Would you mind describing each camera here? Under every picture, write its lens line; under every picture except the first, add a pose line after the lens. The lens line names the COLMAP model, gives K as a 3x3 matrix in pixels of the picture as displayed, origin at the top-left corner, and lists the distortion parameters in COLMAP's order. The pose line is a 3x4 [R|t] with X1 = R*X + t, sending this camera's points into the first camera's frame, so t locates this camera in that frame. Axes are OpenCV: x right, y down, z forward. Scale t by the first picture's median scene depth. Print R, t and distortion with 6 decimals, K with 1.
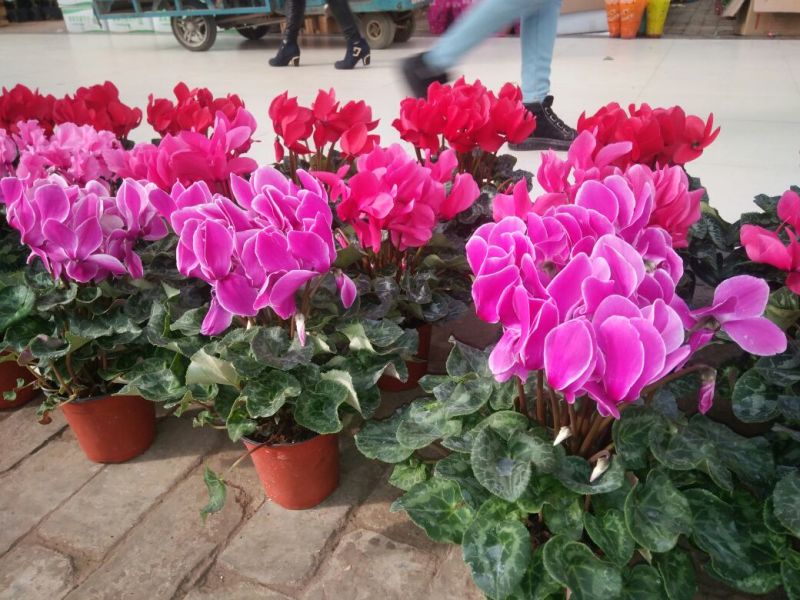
lens RADIAL K [[680.8, 0, 400.0], [0, 680.8, 300.0], [0, 0, 1]] dist [-0.039118, -0.012718]
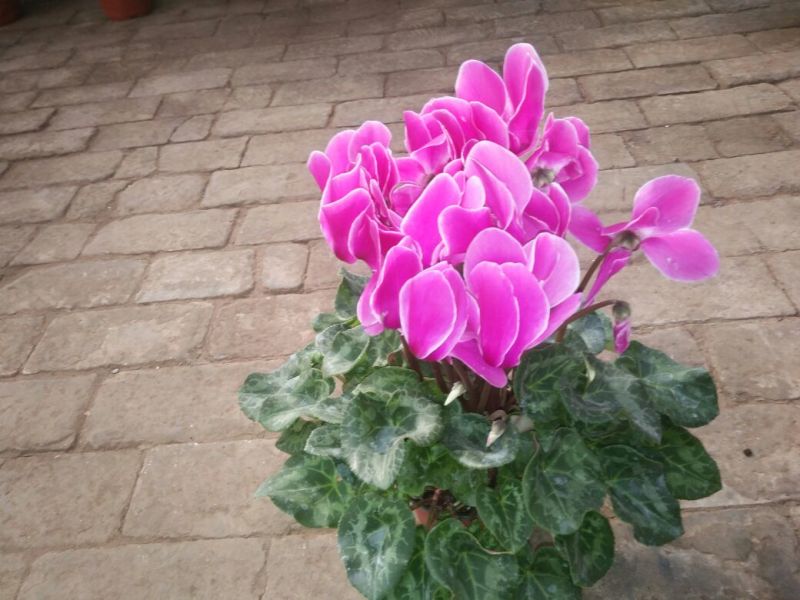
lens RADIAL K [[680.8, 0, 400.0], [0, 680.8, 300.0], [0, 0, 1]] dist [-0.039118, -0.012718]
pose [[0.994938, -0.098175, -0.021443, 0.216740], [0.100486, 0.973613, 0.204889, -0.091369], [0.000762, -0.206006, 0.978550, 0.226088]]
